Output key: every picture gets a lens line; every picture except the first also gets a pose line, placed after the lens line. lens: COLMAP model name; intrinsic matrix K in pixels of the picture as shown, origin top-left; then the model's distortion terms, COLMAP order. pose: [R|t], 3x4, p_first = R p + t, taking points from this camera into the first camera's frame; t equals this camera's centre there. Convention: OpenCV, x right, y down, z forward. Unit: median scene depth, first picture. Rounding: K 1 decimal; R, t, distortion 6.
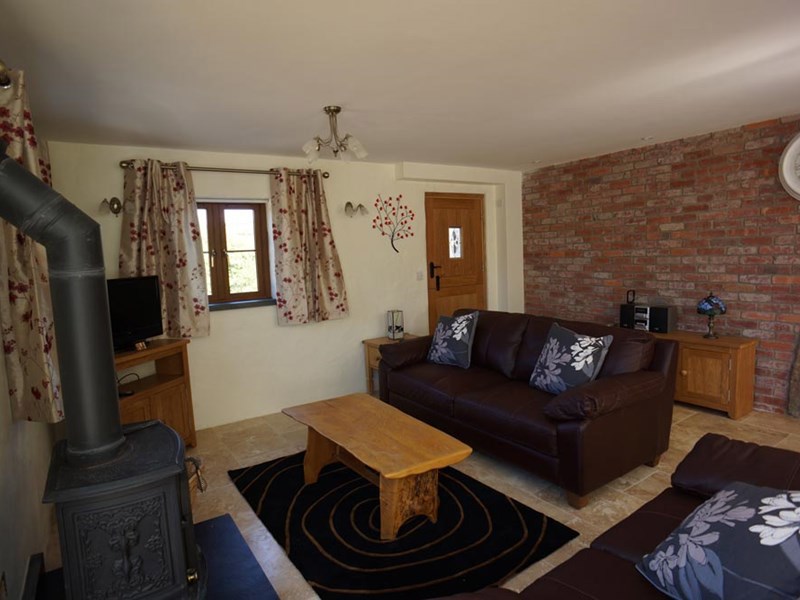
lens RADIAL K [[474.3, 0, 395.4], [0, 474.3, 296.6], [0, 0, 1]] dist [-0.079429, 0.054602]
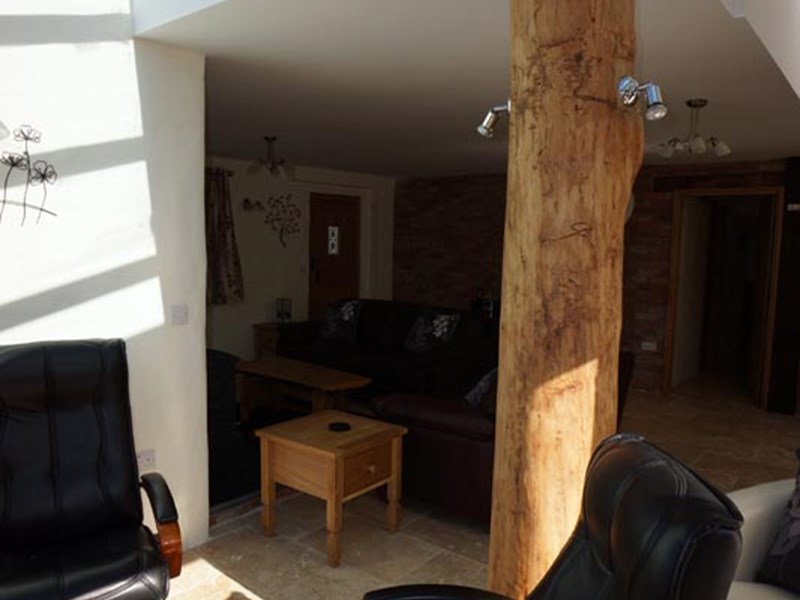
lens RADIAL K [[632.4, 0, 398.3], [0, 632.4, 309.1], [0, 0, 1]] dist [-0.078551, 0.044478]
pose [[0.952845, 0.029797, 0.301991, -0.215183], [-0.032082, 0.999482, 0.002609, 0.047165], [-0.301757, -0.012175, 0.953307, -0.558877]]
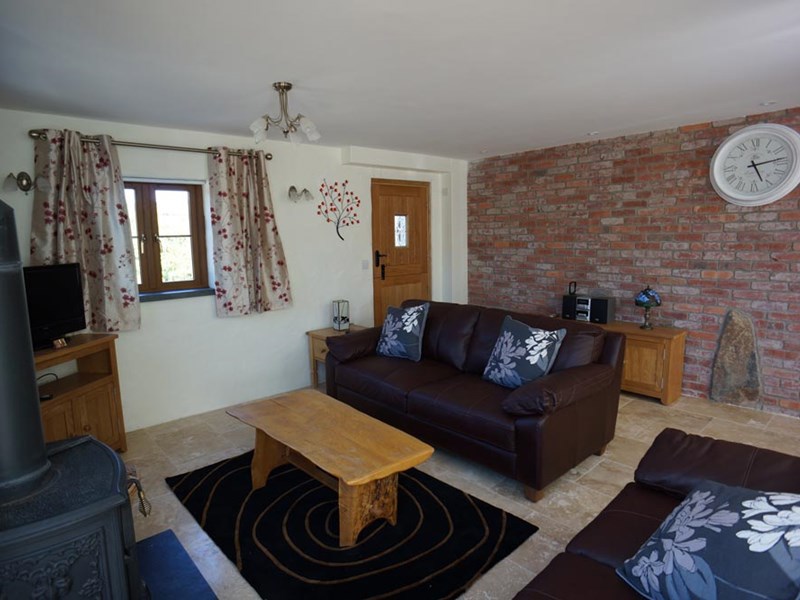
lens RADIAL K [[474.3, 0, 395.4], [0, 474.3, 296.6], [0, 0, 1]] dist [-0.079429, 0.054602]
pose [[0.989943, 0.003372, 0.141425, -0.030080], [-0.007892, 0.999475, 0.031411, -0.011102], [-0.141245, -0.032212, 0.989451, 0.032995]]
